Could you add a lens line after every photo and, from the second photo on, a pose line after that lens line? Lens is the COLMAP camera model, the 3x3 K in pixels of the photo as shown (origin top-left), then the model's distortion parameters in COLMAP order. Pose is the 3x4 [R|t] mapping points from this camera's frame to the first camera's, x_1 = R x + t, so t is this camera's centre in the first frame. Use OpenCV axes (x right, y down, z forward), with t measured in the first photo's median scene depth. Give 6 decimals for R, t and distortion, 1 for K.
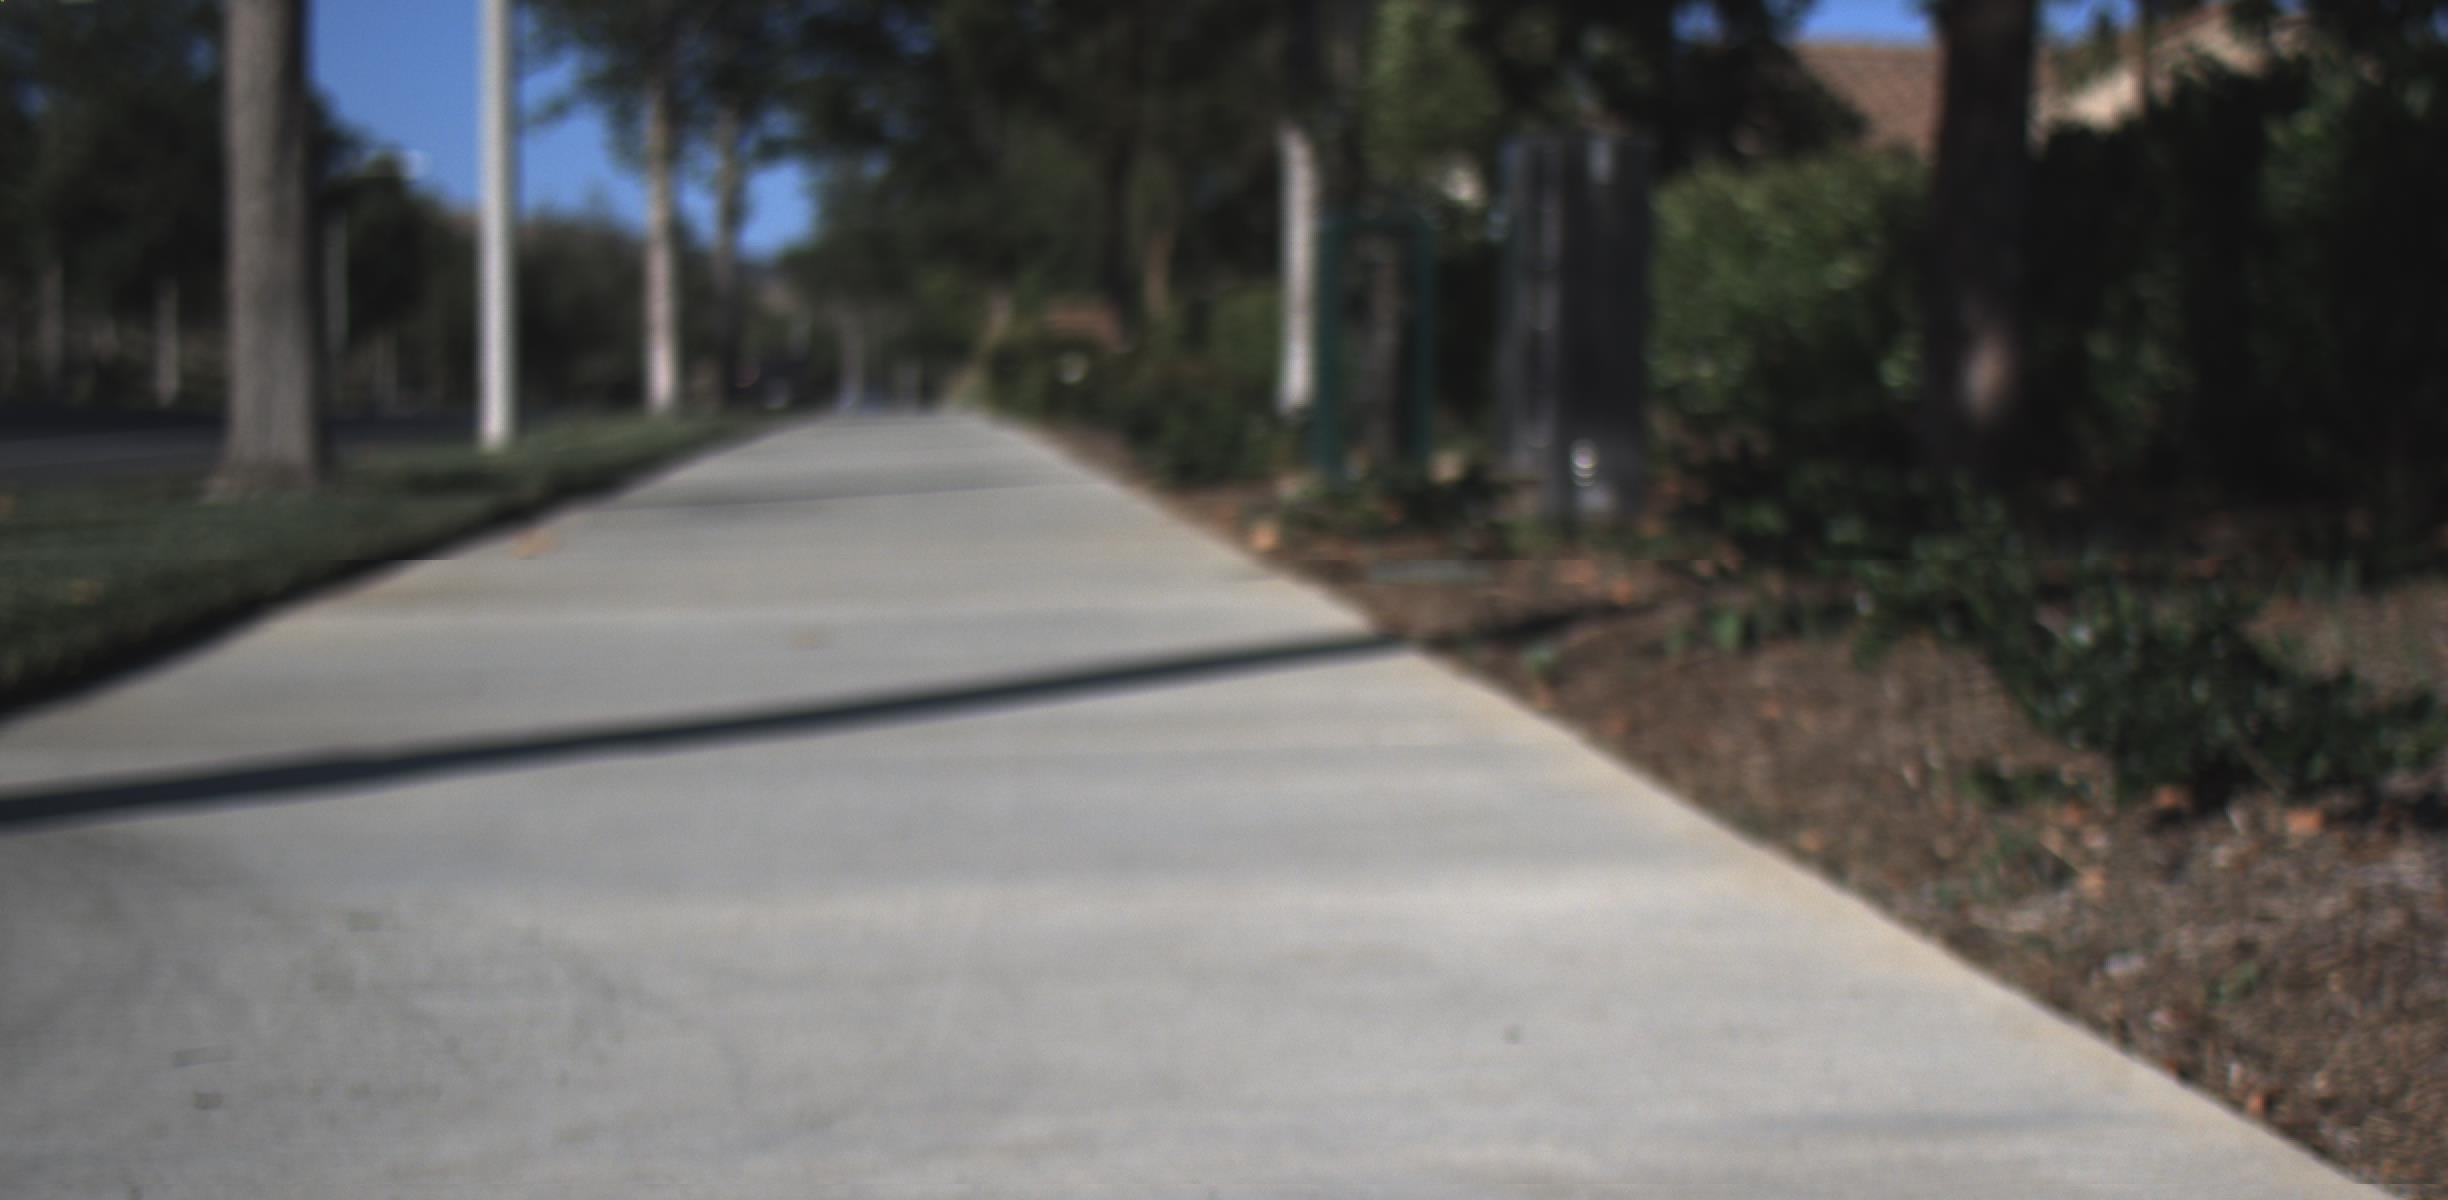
lens RADIAL K [[7701.6, 0, 1224.0], [0, 7701.6, 600.0], [0, 0, 1]] dist [0.213406, 1.200175]
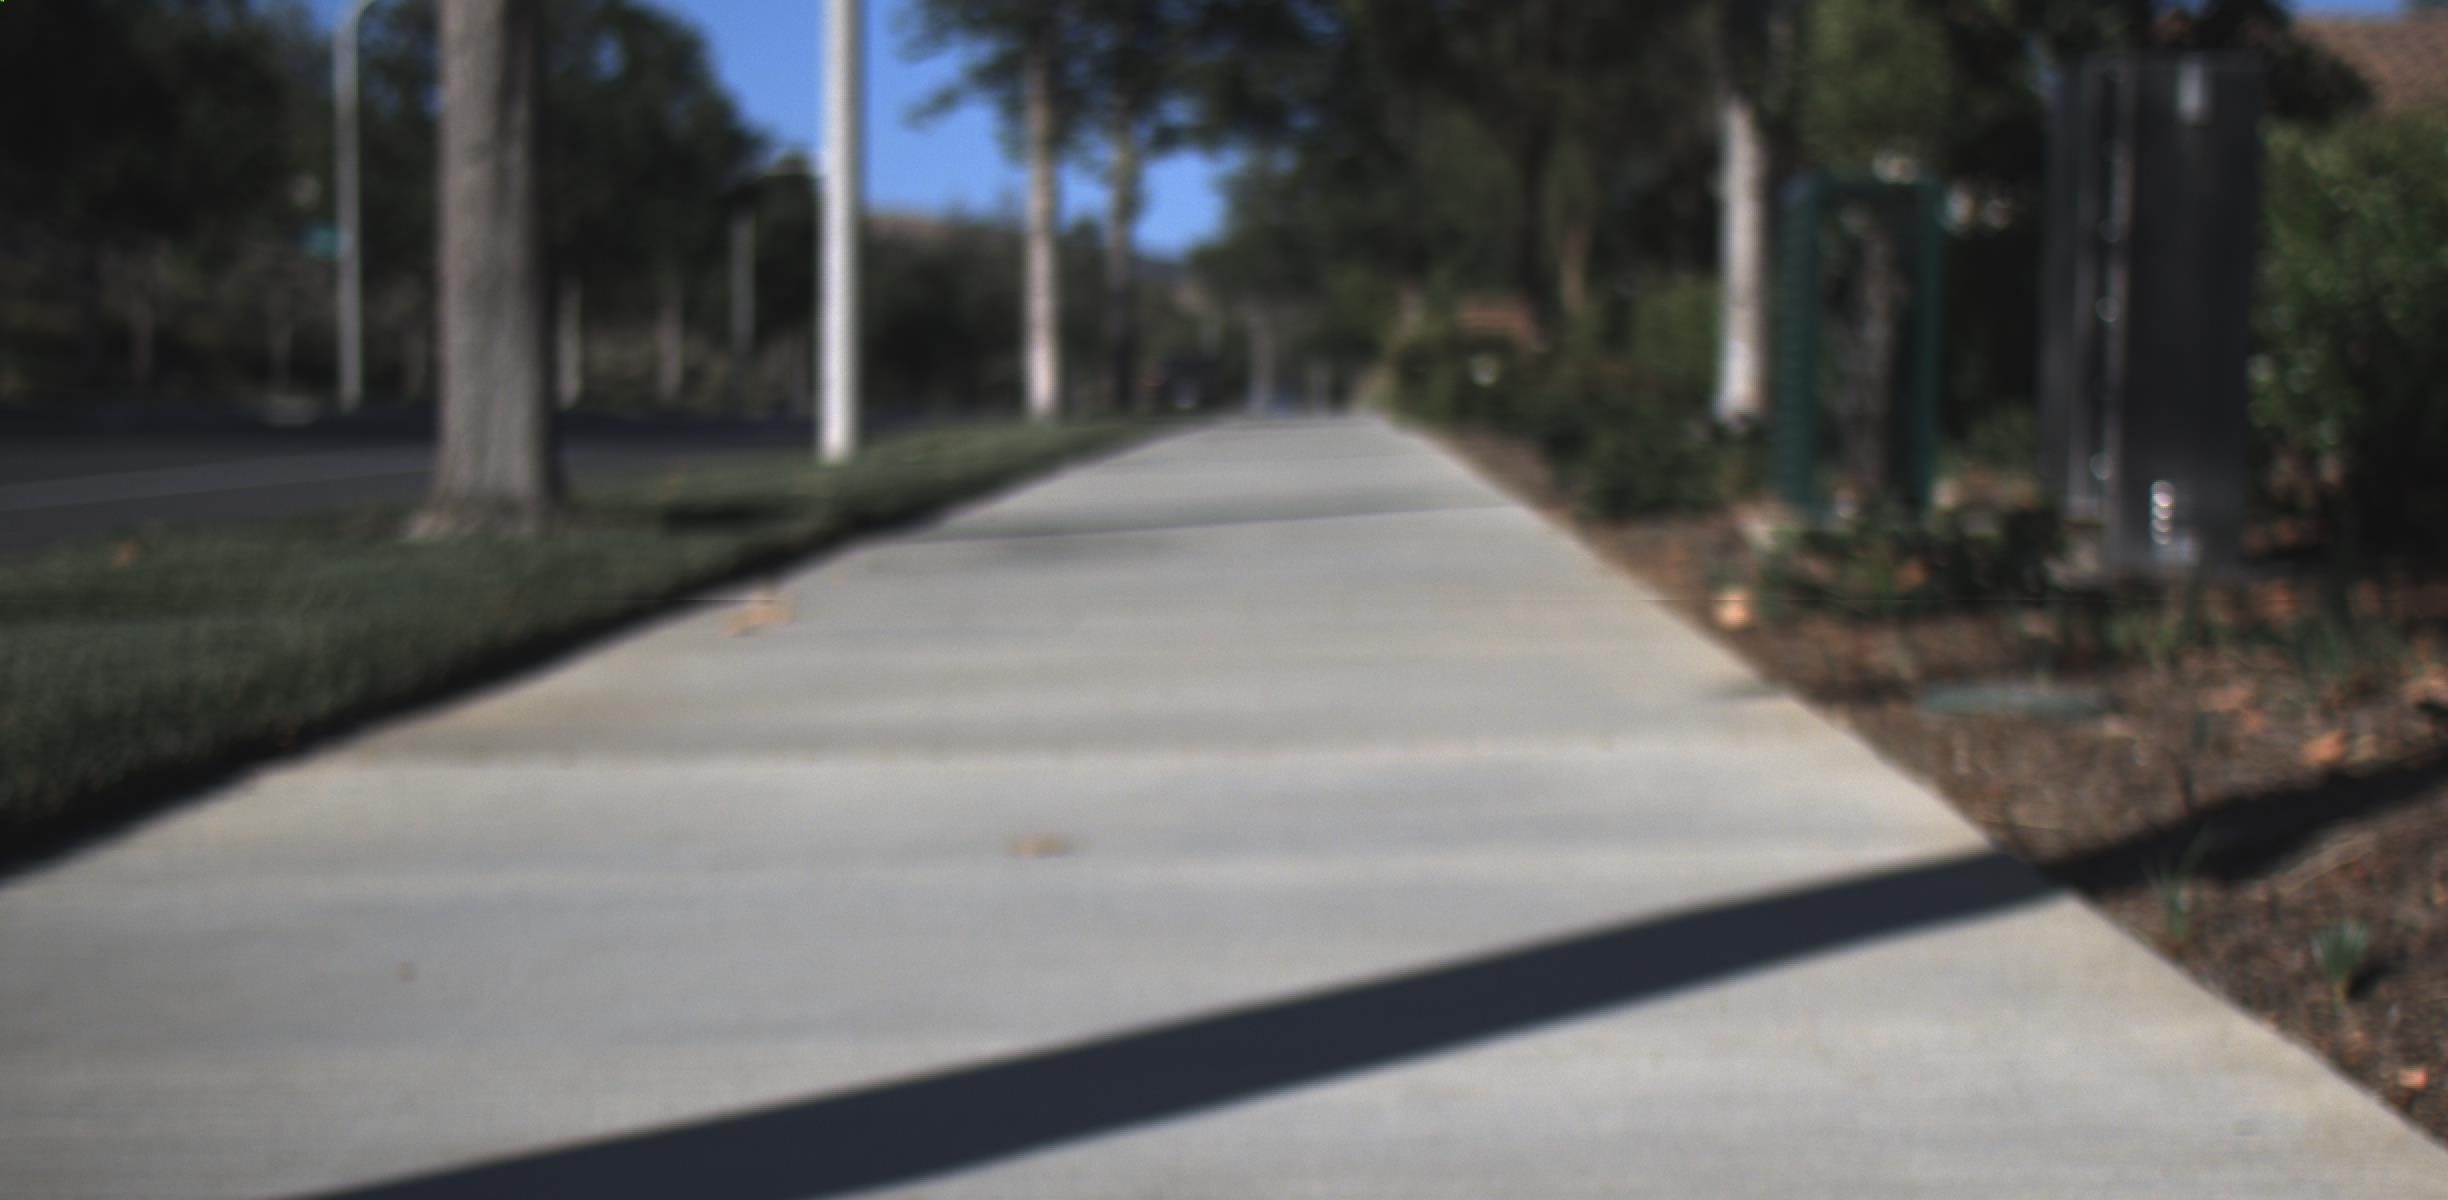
lens RADIAL K [[6662.2, 0, 1224.0], [0, 6662.2, 600.0], [0, 0, 1]] dist [0.077503, 0.756116]
pose [[0.998208, 0.001018, -0.059834, -0.002724], [-0.000701, 0.999986, 0.005310, -0.006139], [0.059839, -0.005259, 0.998194, 0.184176]]
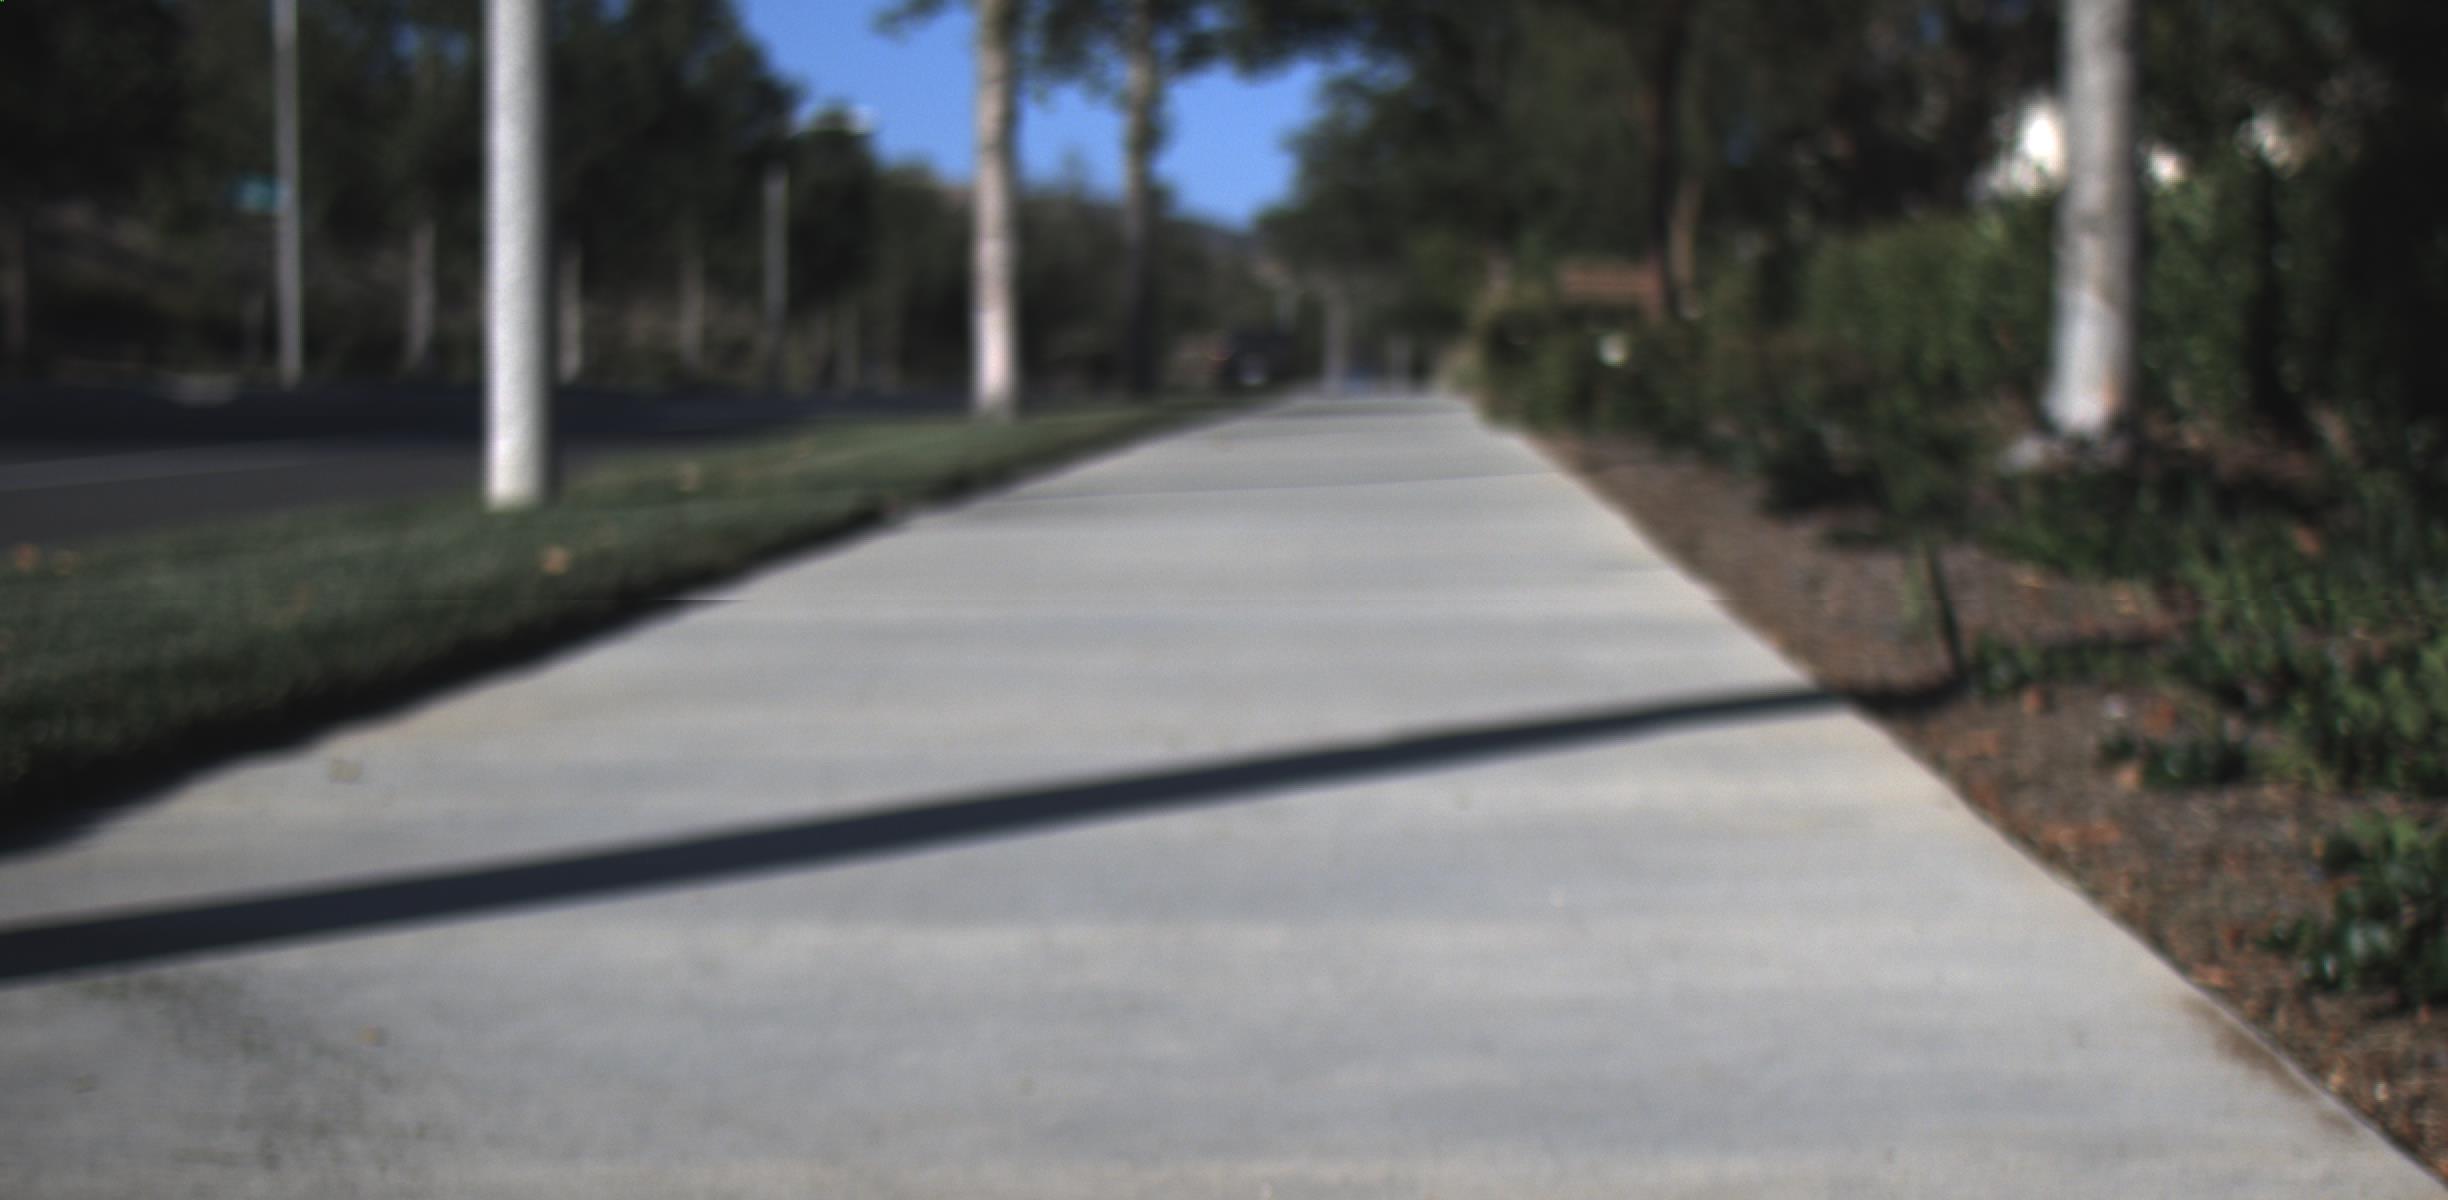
lens RADIAL K [[4617.4, 0, 1224.0], [0, 4617.4, 600.0], [0, 0, 1]] dist [-0.026225, -0.062080]
pose [[0.996161, 0.008433, -0.087135, -0.016843], [-0.006181, 0.999641, 0.026081, -0.017034], [0.087324, -0.025442, 0.995855, 0.558600]]
